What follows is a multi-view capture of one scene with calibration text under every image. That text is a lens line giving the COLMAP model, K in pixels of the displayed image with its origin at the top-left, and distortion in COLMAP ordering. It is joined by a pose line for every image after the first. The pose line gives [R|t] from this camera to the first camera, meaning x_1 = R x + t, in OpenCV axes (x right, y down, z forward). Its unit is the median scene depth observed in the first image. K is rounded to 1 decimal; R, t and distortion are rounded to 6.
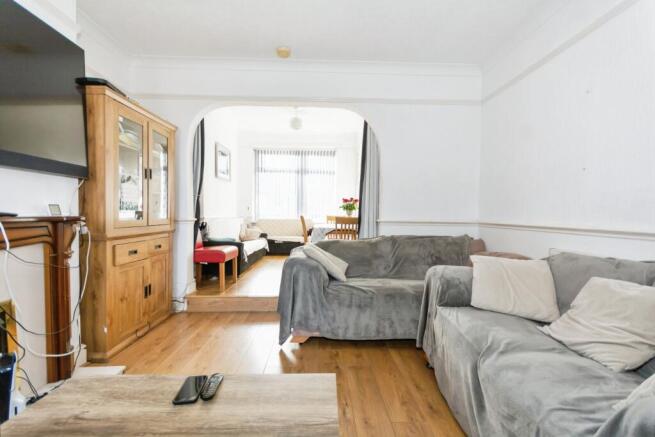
lens RADIAL K [[286.9, 0, 327.5], [0, 286.9, 218.5], [0, 0, 1]] dist [0.000635, 0.000231]
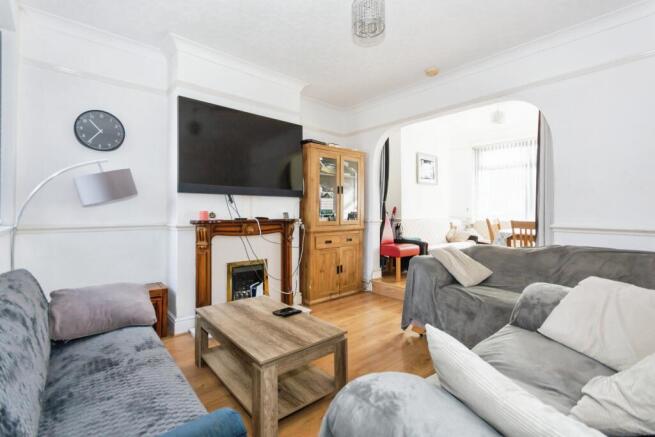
lens RADIAL K [[299.2, 0, 328.3], [0, 299.2, 204.6], [0, 0, 1]] dist [-0.001002, -0.000024]
pose [[0.634183, -0.026710, -0.772722, 0.554162], [-0.006680, 0.999177, -0.040021, -0.019057], [0.773154, 0.030542, 0.633482, -0.028822]]
